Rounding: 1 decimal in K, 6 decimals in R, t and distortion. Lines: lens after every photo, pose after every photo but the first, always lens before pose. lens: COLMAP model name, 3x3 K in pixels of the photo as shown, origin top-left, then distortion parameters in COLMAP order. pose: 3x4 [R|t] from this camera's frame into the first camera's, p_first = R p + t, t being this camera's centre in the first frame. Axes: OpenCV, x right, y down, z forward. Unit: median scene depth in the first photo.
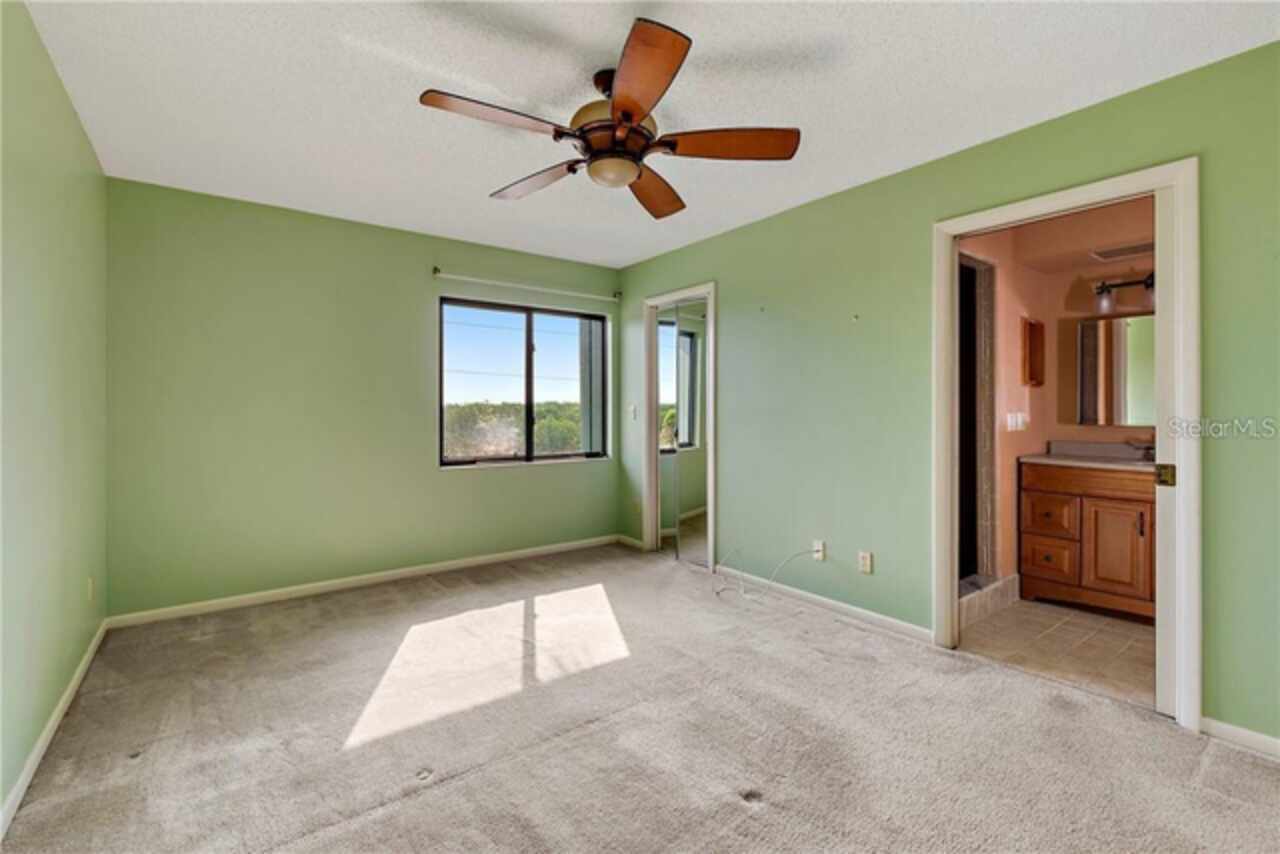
lens RADIAL K [[559.8, 0, 640.6], [0, 559.8, 415.1], [0, 0, 1]] dist [-0.004017, -0.000389]
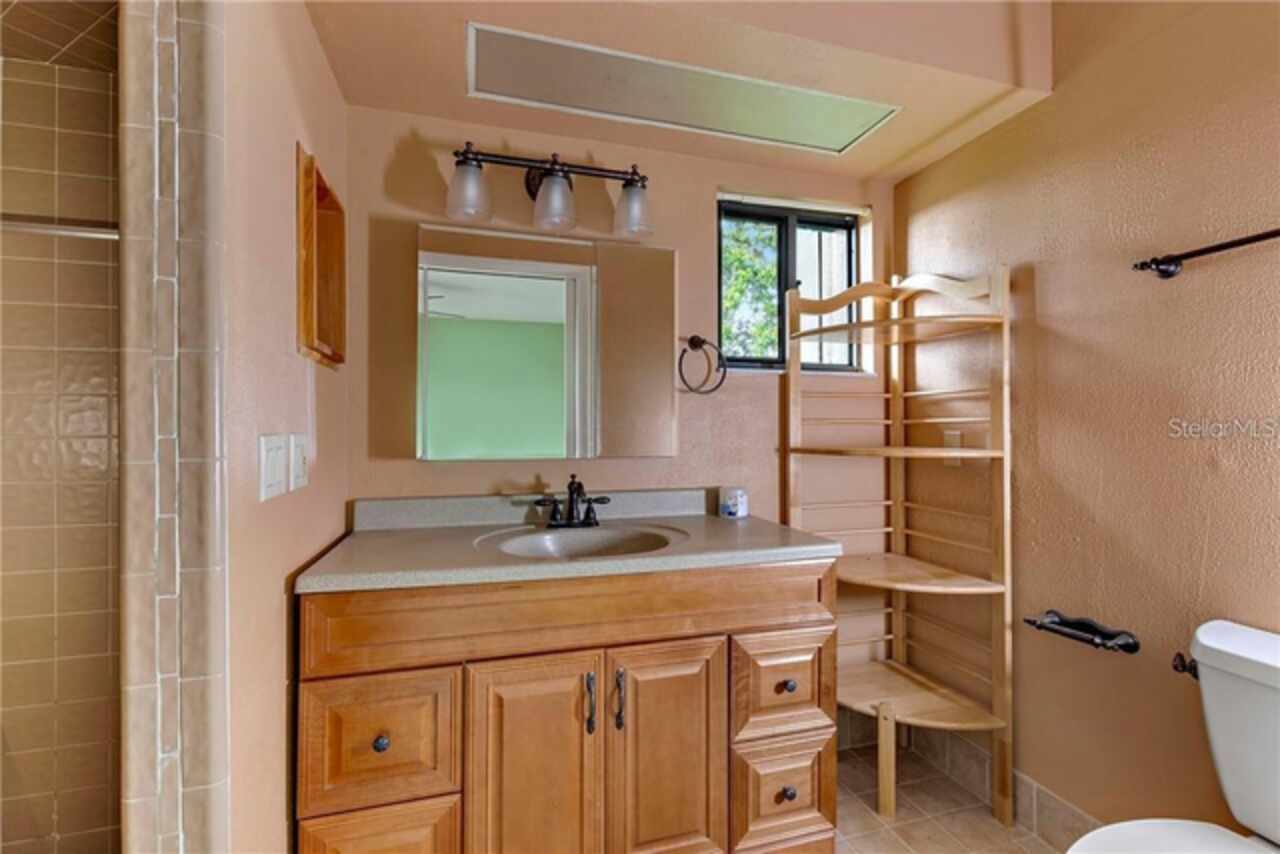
lens RADIAL K [[559.8, 0, 640.8], [0, 559.8, 426.9], [0, 0, 1]] dist [-0.004017, -0.000389]
pose [[0.353838, 0.004643, 0.935295, 0.459773], [0.008916, 0.999926, -0.008336, -0.003892], [-0.935264, 0.011289, 0.353770, 0.715286]]
